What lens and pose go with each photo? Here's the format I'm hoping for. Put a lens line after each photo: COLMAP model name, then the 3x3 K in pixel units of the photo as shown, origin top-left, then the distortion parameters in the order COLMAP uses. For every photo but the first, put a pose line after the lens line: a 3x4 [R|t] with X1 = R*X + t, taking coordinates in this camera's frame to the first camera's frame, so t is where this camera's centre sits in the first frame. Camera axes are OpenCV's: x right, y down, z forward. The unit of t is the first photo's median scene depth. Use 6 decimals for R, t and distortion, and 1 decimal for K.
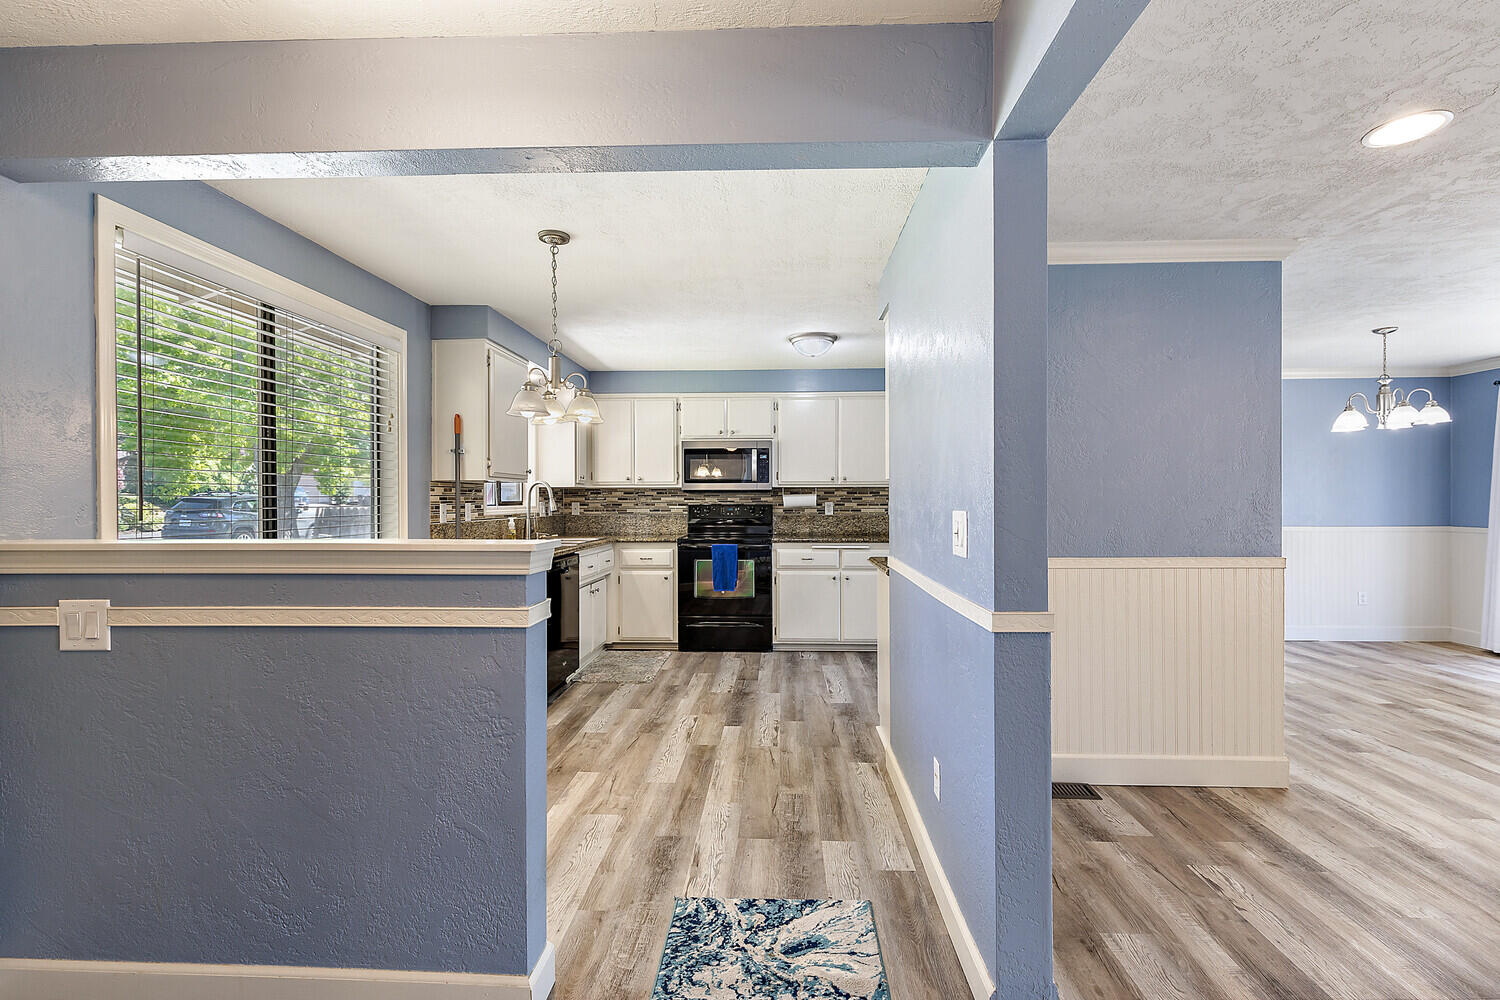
lens RADIAL K [[682.0, 0, 751.8], [0, 682.0, 498.0], [0, 0, 1]] dist [0.002446, 0.000164]
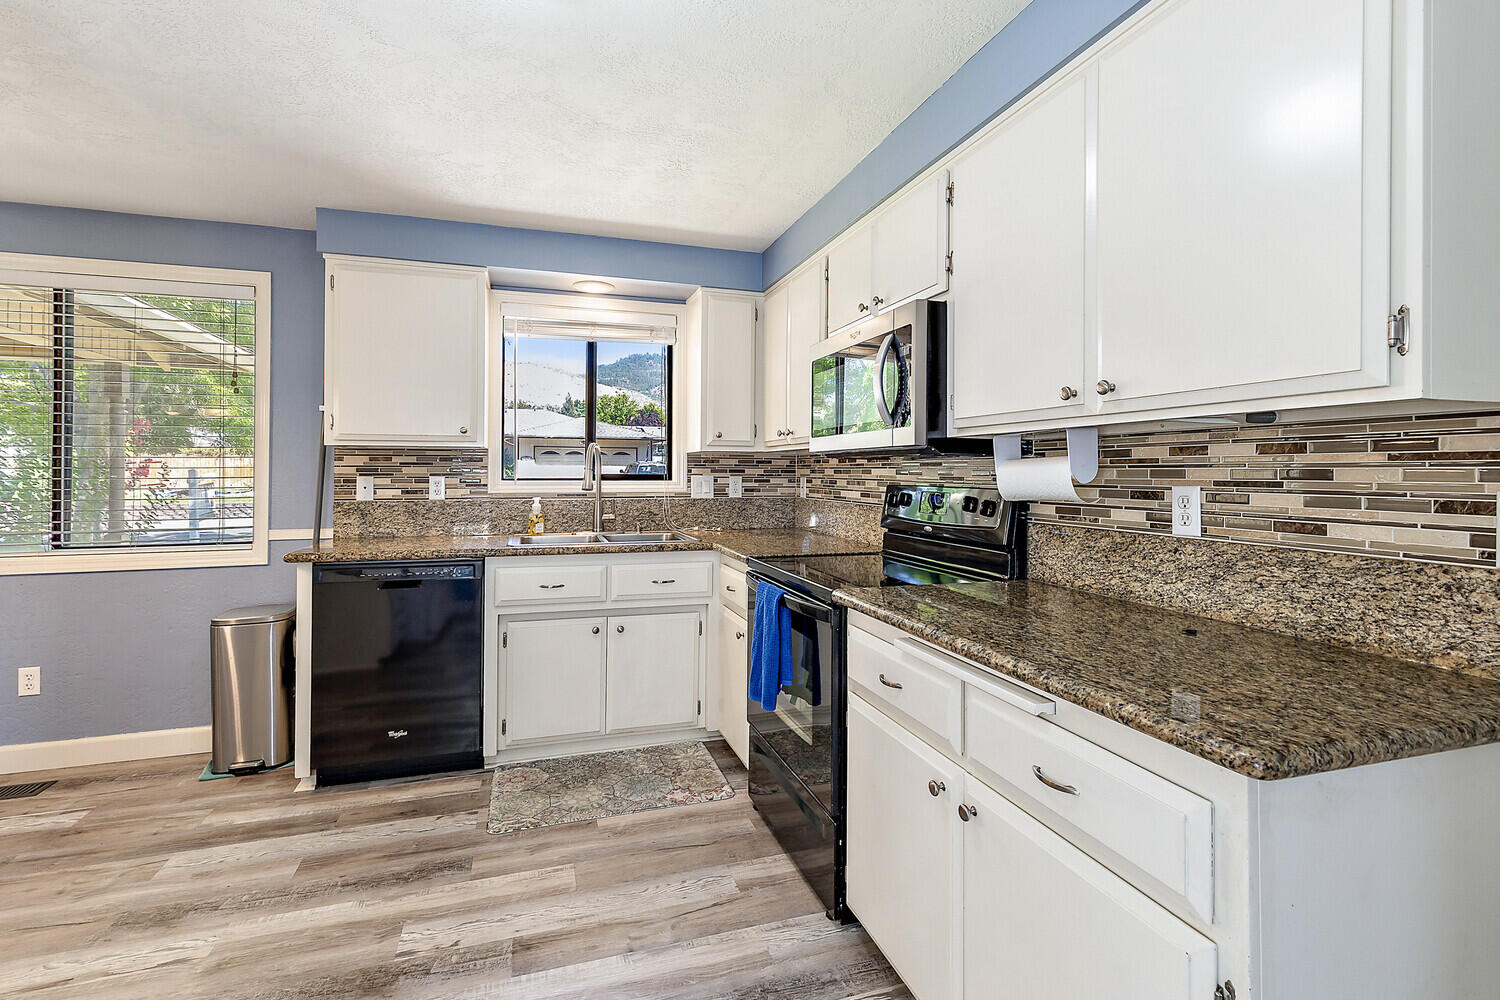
lens RADIAL K [[684.2, 0, 752.6], [0, 684.2, 476.8], [0, 0, 1]] dist [0.002439, -0.000097]
pose [[0.354811, 0.010551, -0.934878, 0.673919], [-0.001579, 0.999942, 0.010686, -0.000757], [0.934937, -0.002315, 0.354807, 1.709912]]
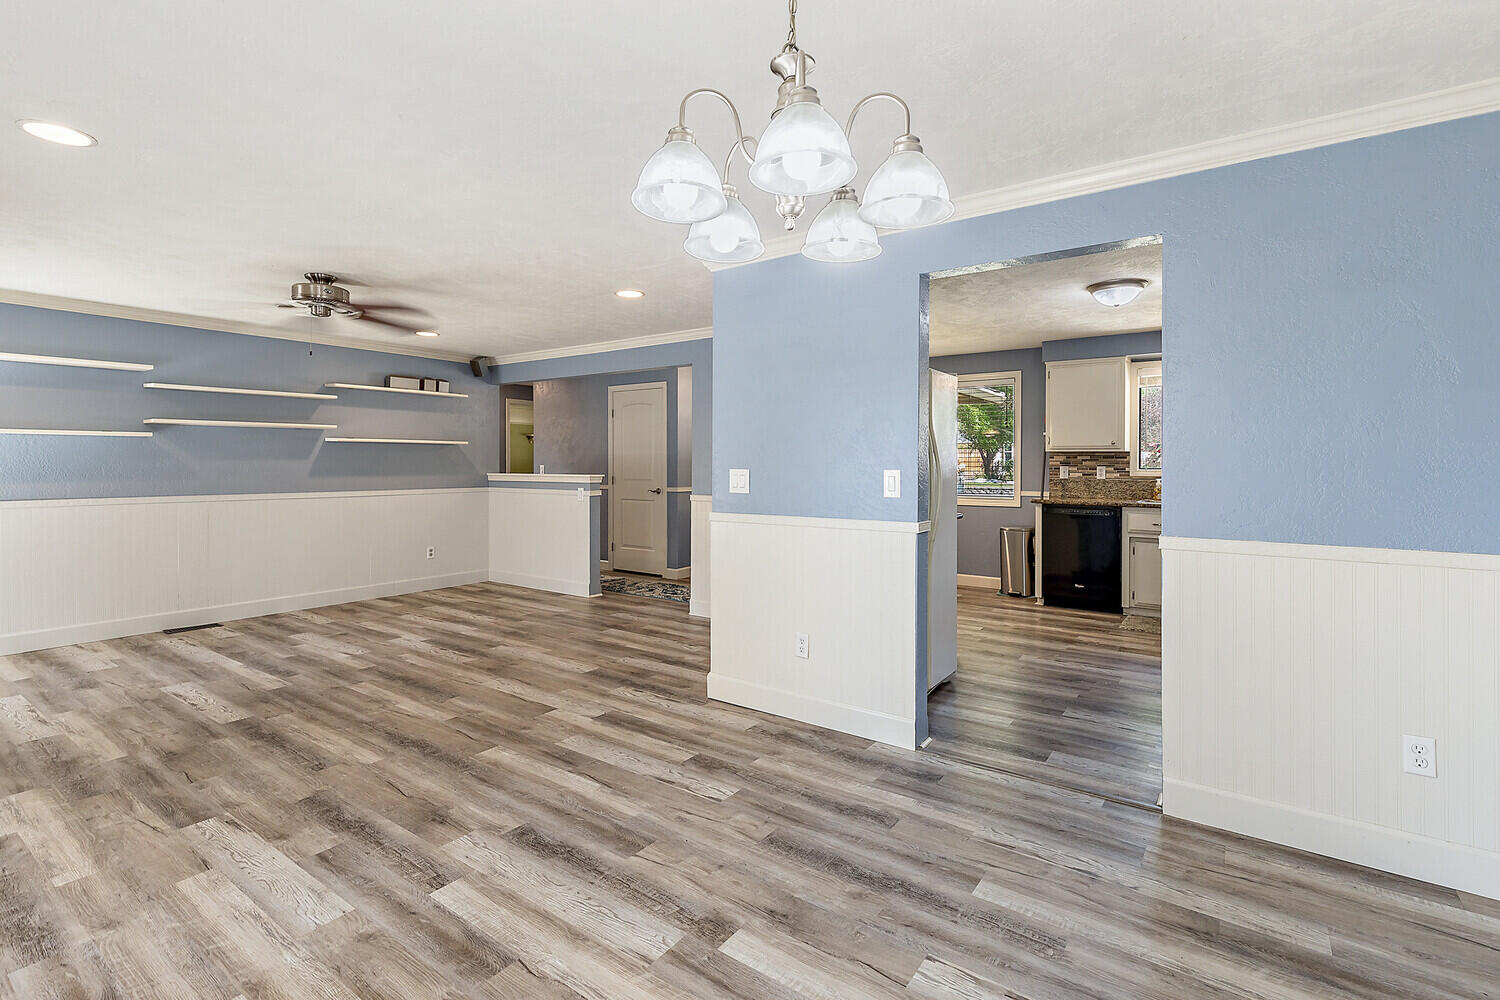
lens RADIAL K [[706.1, 0, 742.7], [0, 706.1, 444.6], [0, 0, 1]] dist [0.014545, 0.000031]
pose [[-0.551327, -0.019318, -0.834066, 1.999088], [-0.000345, 0.999737, -0.022928, -0.006093], [0.834289, -0.012353, -0.551188, 1.929225]]
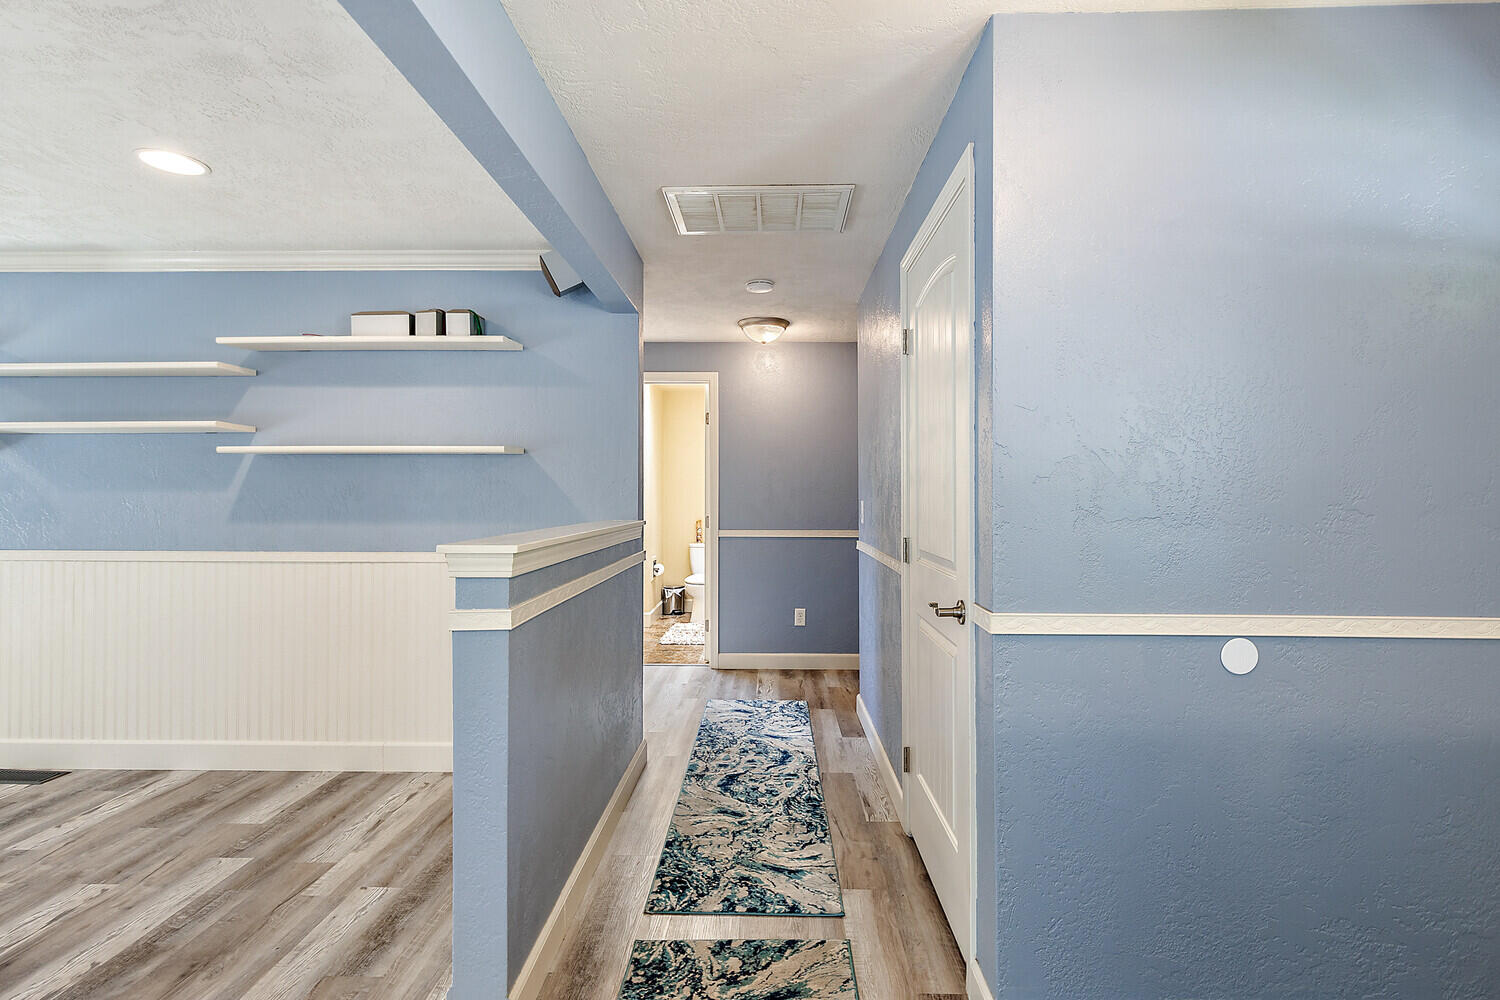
lens RADIAL K [[688.7, 0, 754.4], [0, 688.7, 491.6], [0, 0, 1]] dist [0.000165, 0.000166]
pose [[-0.999765, 0.002180, -0.021570, -0.006333], [0.002258, 0.999991, -0.003591, 0.000723], [0.021562, -0.003639, -0.999761, 0.718906]]
